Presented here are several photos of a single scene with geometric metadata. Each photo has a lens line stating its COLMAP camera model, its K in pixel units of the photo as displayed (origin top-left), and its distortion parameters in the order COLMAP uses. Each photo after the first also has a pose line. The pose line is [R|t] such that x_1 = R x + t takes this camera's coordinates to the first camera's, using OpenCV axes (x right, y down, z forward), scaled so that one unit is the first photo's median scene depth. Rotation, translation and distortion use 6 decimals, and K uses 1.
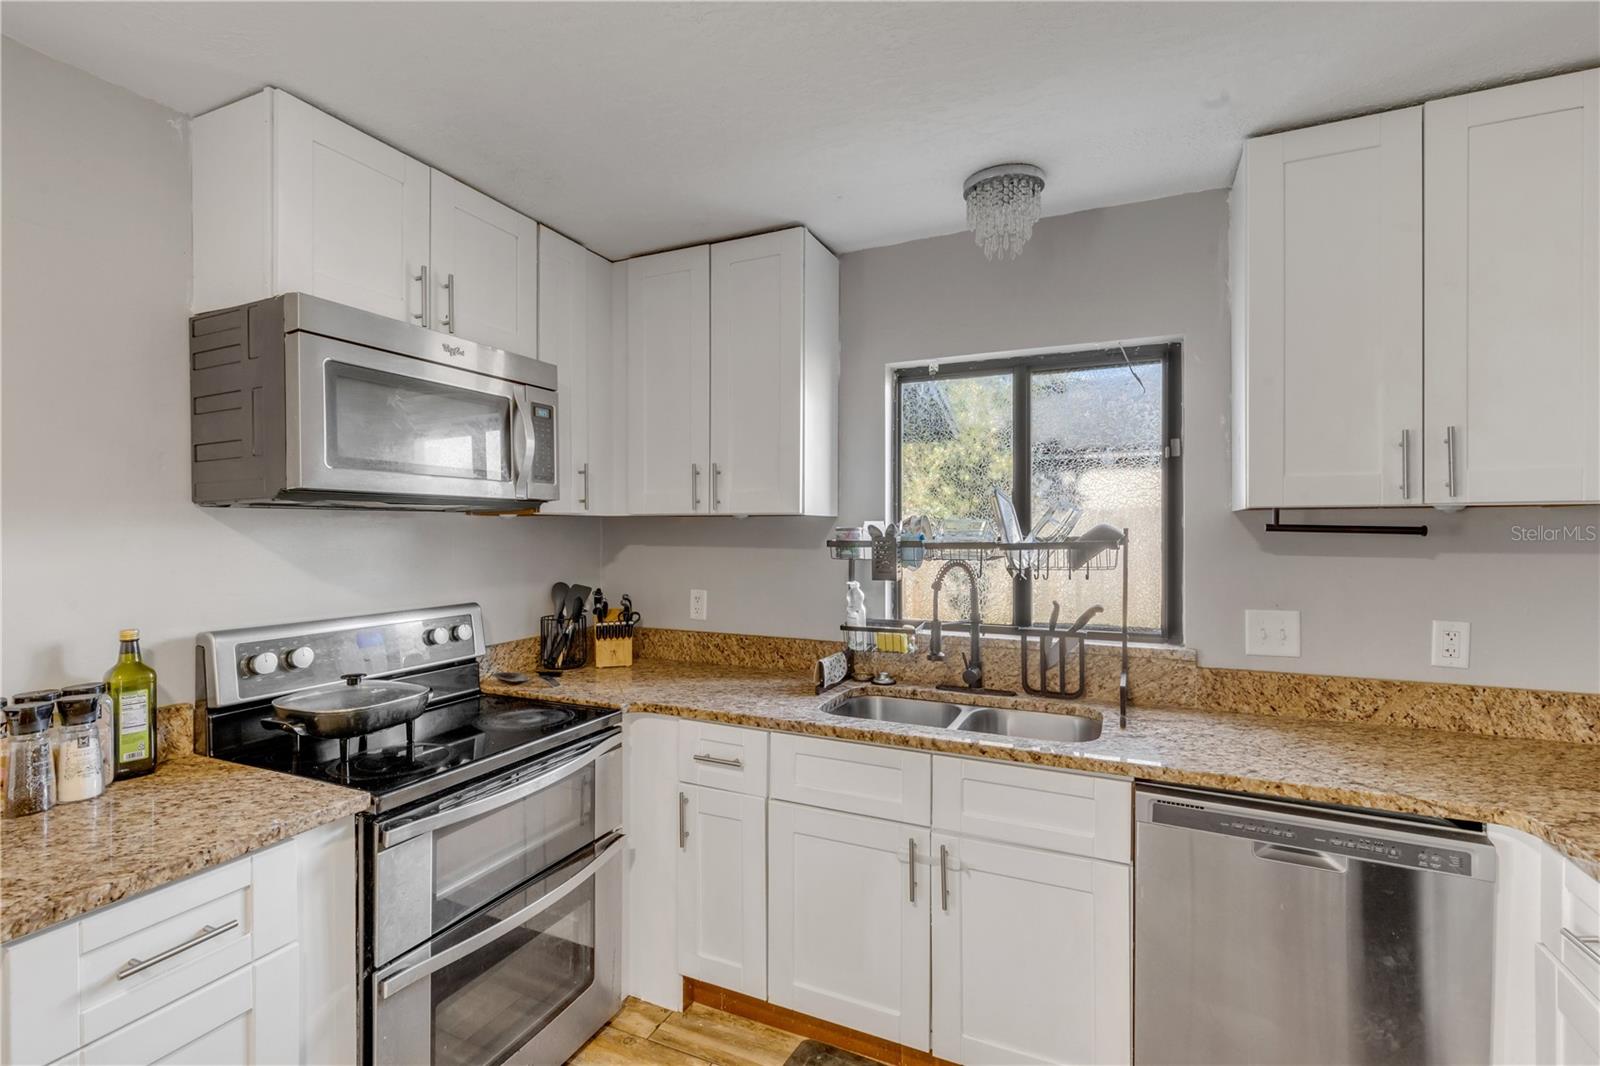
lens RADIAL K [[727.4, 0, 796.5], [0, 727.4, 533.8], [0, 0, 1]] dist [0.002060, 0.000096]
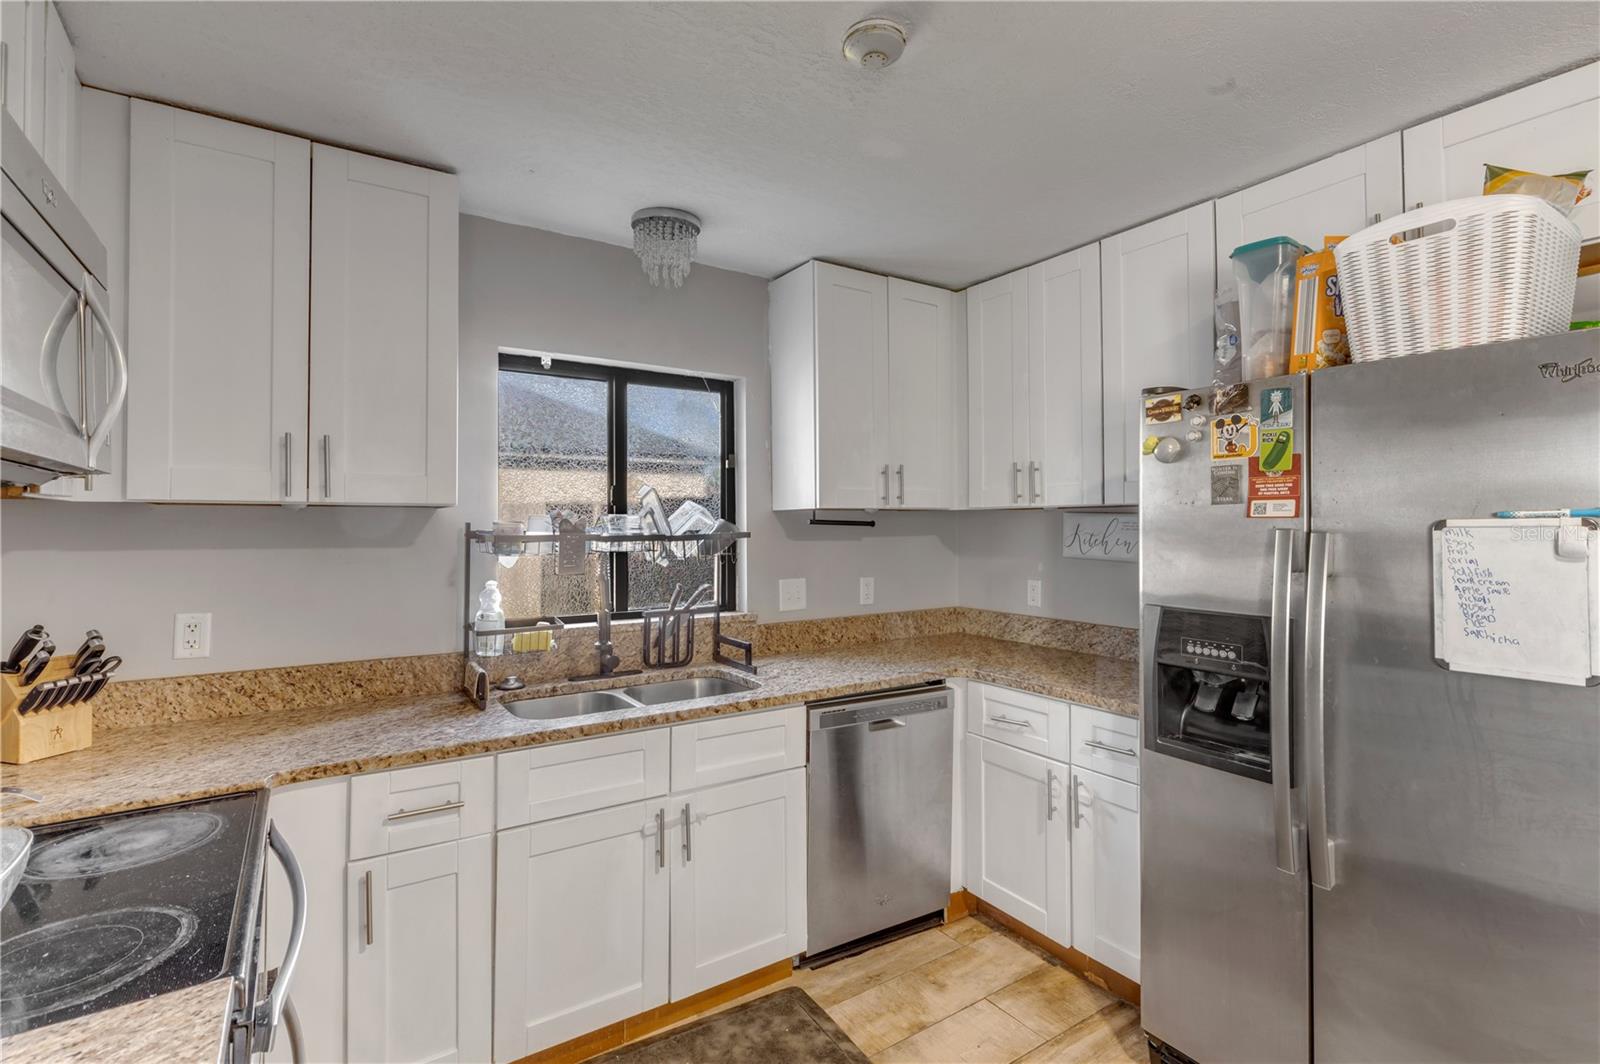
lens RADIAL K [[740.5, 0, 799.7], [0, 740.5, 518.6], [0, 0, 1]] dist [-0.000486, -0.000426]
pose [[0.518221, 0.006646, 0.855221, -0.583720], [0.009807, 0.999858, -0.013712, 0.004818], [-0.855190, 0.015493, 0.518083, 0.215291]]
